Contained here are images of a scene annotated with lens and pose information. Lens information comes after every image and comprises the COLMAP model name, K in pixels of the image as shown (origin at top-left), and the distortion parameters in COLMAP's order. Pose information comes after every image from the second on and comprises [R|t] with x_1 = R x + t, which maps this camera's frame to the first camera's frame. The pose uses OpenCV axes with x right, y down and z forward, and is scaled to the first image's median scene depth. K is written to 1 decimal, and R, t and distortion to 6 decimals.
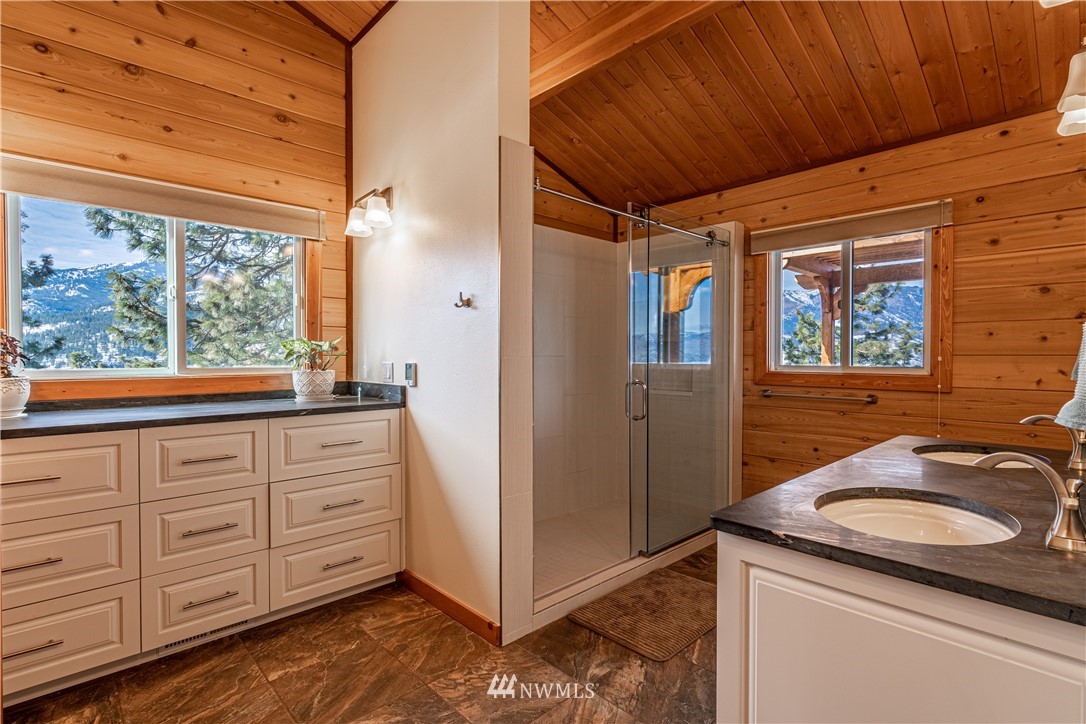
lens RADIAL K [[527.6, 0, 549.2], [0, 527.6, 362.8], [0, 0, 1]] dist [-0.001103, 0.000057]
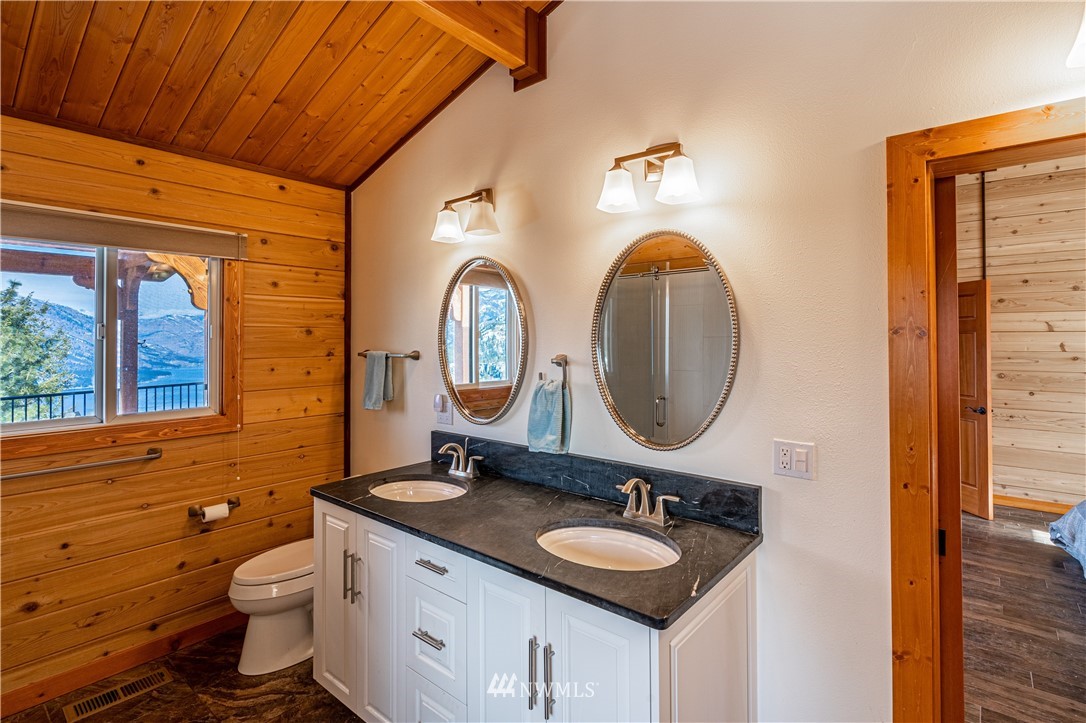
lens RADIAL K [[527.6, 0, 552.5], [0, 527.6, 332.4], [0, 0, 1]] dist [-0.001103, 0.000057]
pose [[-0.122686, 0.012449, 0.992367, -0.291659], [0.018584, 0.999775, -0.010245, -0.107979], [-0.992271, 0.017185, -0.122890, 0.563666]]
